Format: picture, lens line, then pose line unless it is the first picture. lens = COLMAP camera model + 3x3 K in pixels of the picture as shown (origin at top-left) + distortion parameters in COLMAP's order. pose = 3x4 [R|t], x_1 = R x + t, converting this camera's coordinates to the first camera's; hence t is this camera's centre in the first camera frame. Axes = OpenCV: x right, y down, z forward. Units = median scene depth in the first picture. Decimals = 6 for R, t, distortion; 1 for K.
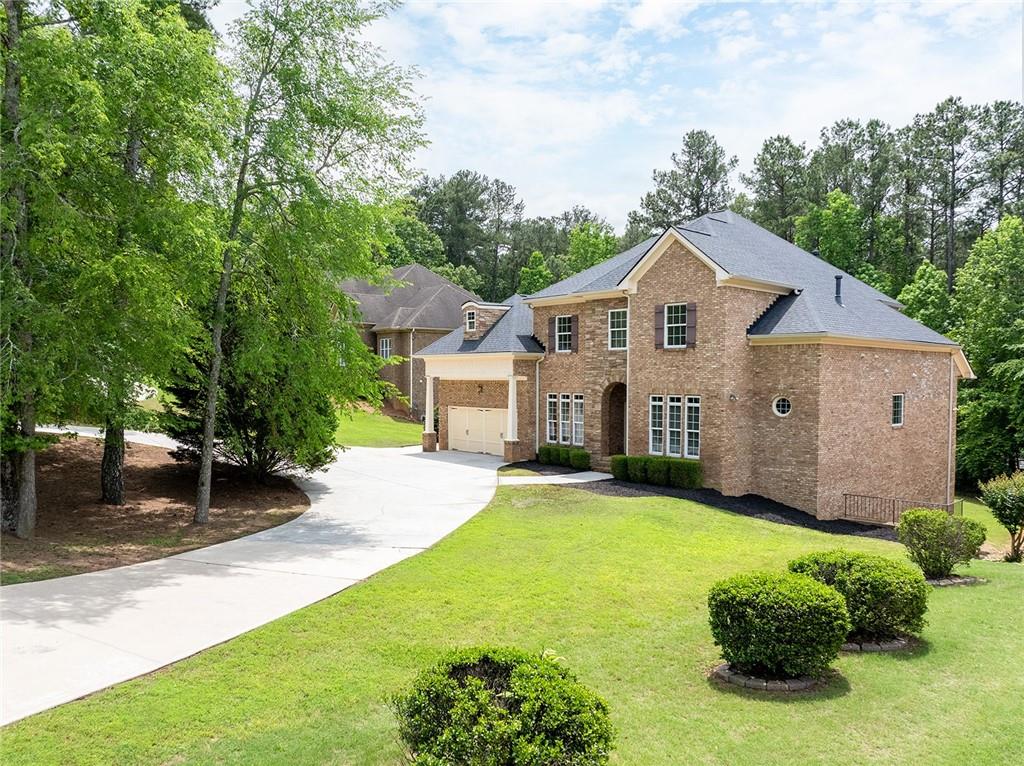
lens RADIAL K [[698.8, 0, 512.0], [0, 698.8, 383.0], [0, 0, 1]] dist [-0.032868, 0.002247]
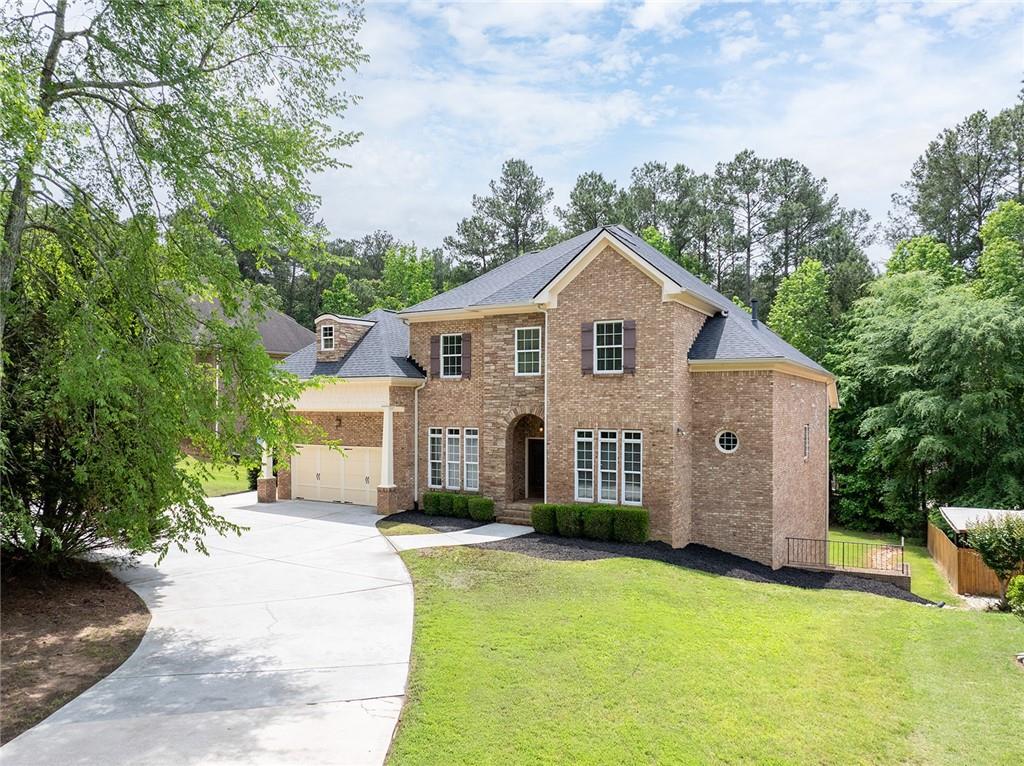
lens RADIAL K [[698.8, 0, 512.0], [0, 698.8, 383.0], [0, 0, 1]] dist [-0.032868, 0.002247]
pose [[0.954839, 0.009928, 0.296959, -0.113430], [0.002659, 0.999116, -0.041952, -0.003345], [-0.297113, 0.040847, 0.953968, 0.206697]]
